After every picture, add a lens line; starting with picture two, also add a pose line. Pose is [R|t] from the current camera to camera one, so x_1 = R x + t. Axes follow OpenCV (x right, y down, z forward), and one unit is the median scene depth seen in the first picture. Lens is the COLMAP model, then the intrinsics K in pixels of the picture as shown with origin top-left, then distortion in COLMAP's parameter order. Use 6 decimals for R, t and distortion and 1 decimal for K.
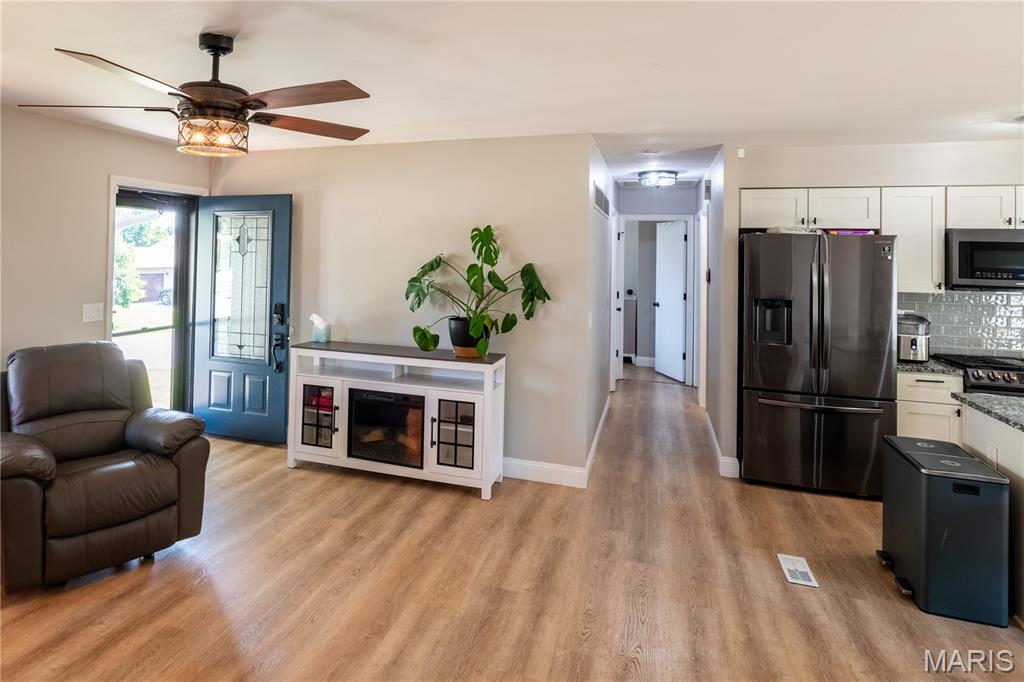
lens RADIAL K [[617.5, 0, 412.5], [0, 617.5, 236.5], [0, 0, 1]] dist [-0.014509, 0.004600]
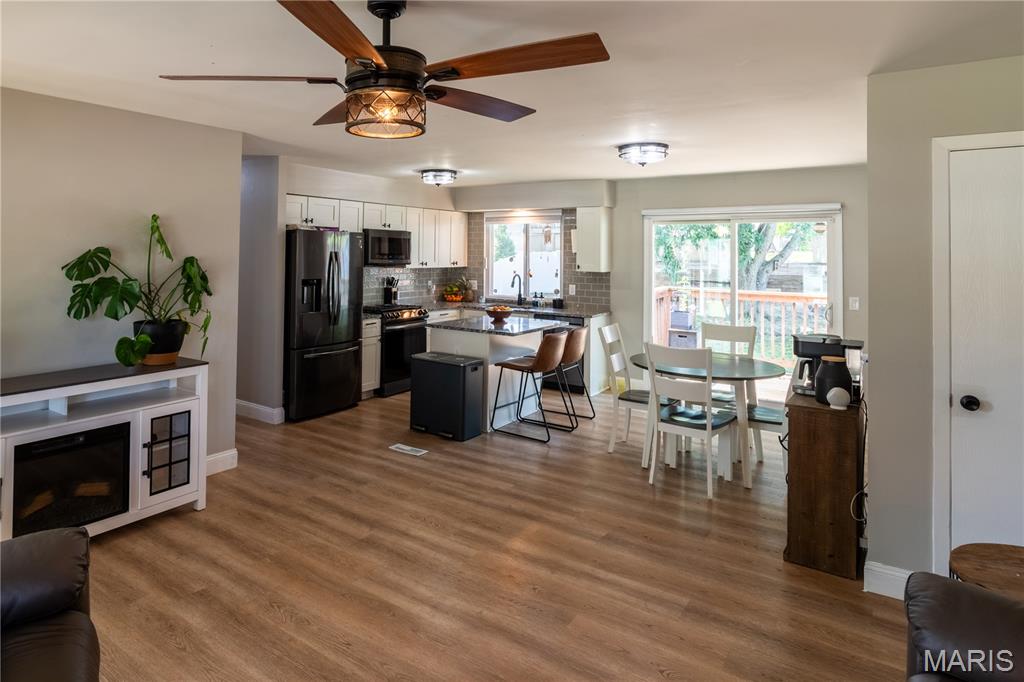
lens RADIAL K [[617.5, 0, 412.5], [0, 617.5, 236.5], [0, 0, 1]] dist [-0.014509, 0.004600]
pose [[0.293797, 0.008199, 0.955833, -0.648015], [-0.030319, 0.999540, 0.000746, 0.002219], [-0.955387, -0.029199, 0.293911, 0.408789]]
